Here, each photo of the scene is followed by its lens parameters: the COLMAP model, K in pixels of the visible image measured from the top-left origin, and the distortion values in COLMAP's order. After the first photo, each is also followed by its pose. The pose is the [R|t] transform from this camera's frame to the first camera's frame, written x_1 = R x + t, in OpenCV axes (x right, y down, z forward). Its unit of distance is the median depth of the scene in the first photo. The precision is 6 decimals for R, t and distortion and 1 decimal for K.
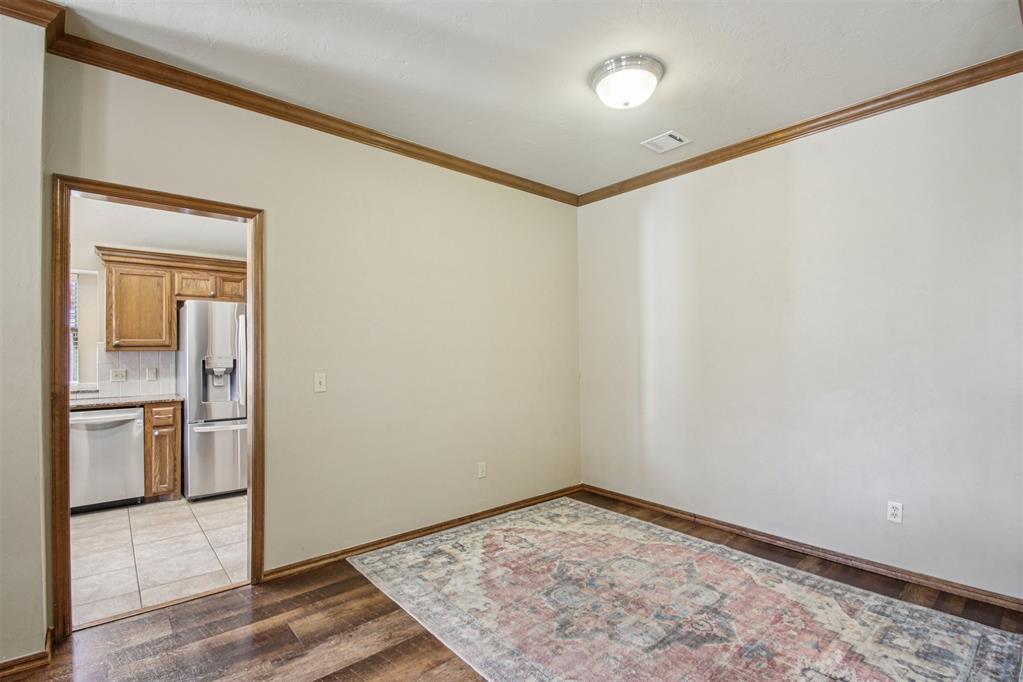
lens RADIAL K [[481.2, 0, 512.4], [0, 481.2, 347.1], [0, 0, 1]] dist [0.001527, -0.001360]
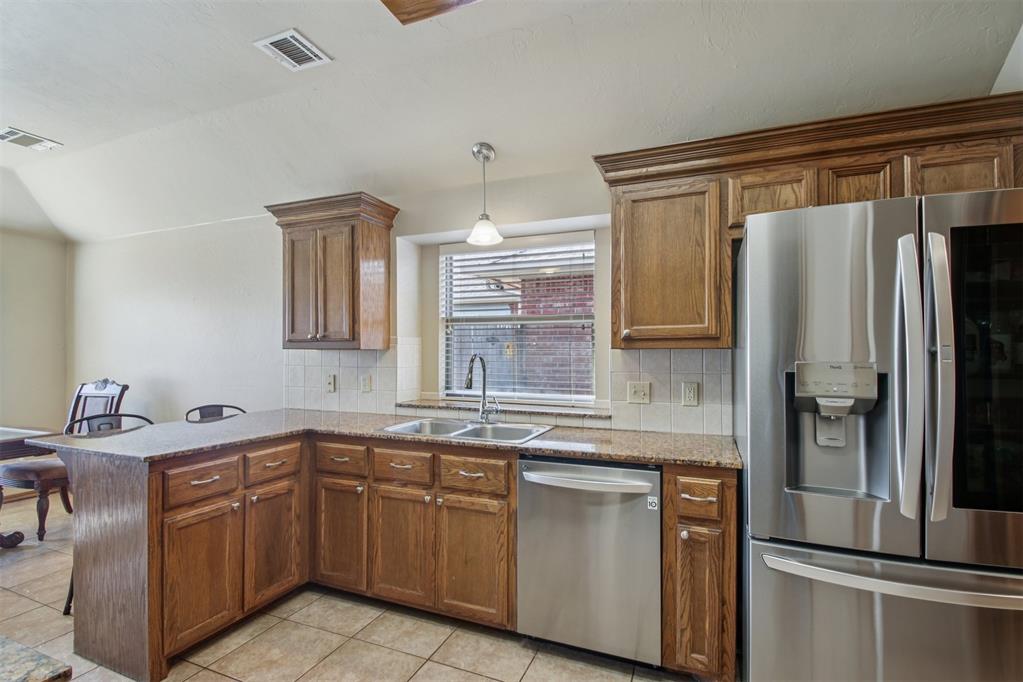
lens RADIAL K [[481.2, 0, 496.3], [0, 481.2, 354.5], [0, 0, 1]] dist [0.001527, -0.001360]
pose [[0.445677, 0.007727, -0.895161, -0.411123], [0.005191, 0.999924, 0.011216, 0.007681], [0.895179, -0.009646, 0.445603, 0.633544]]
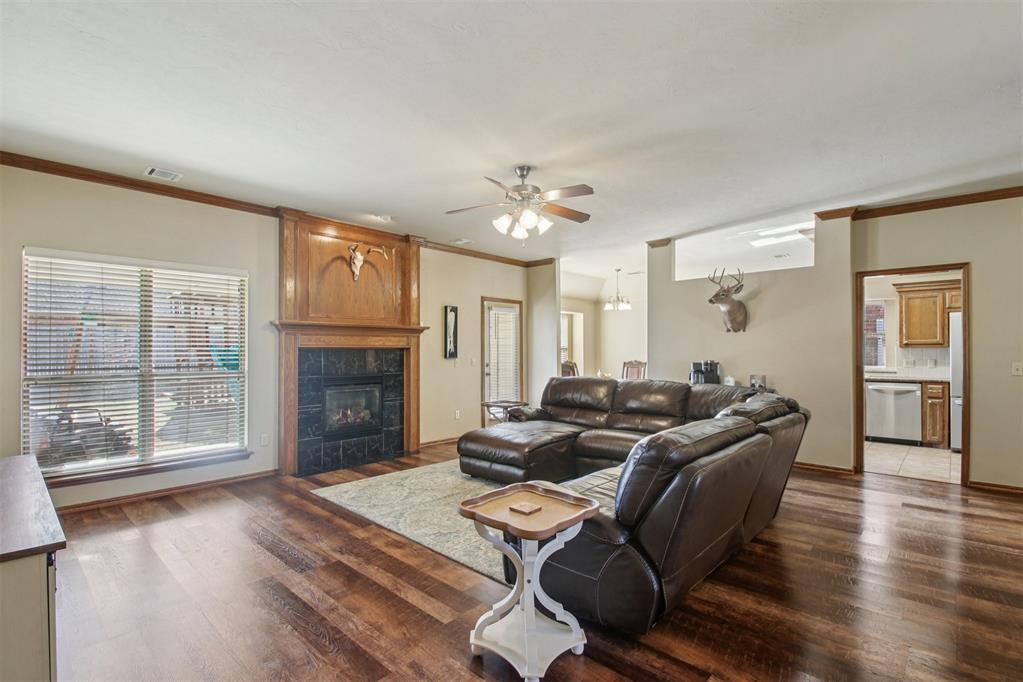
lens RADIAL K [[481.2, 0, 516.3], [0, 481.2, 345.4], [0, 0, 1]] dist [0.001527, -0.001360]
pose [[0.132159, -0.000421, -0.991228, 0.579086], [0.006633, 0.999978, 0.000460, -0.007677], [0.991206, -0.006636, 0.132159, -0.480706]]
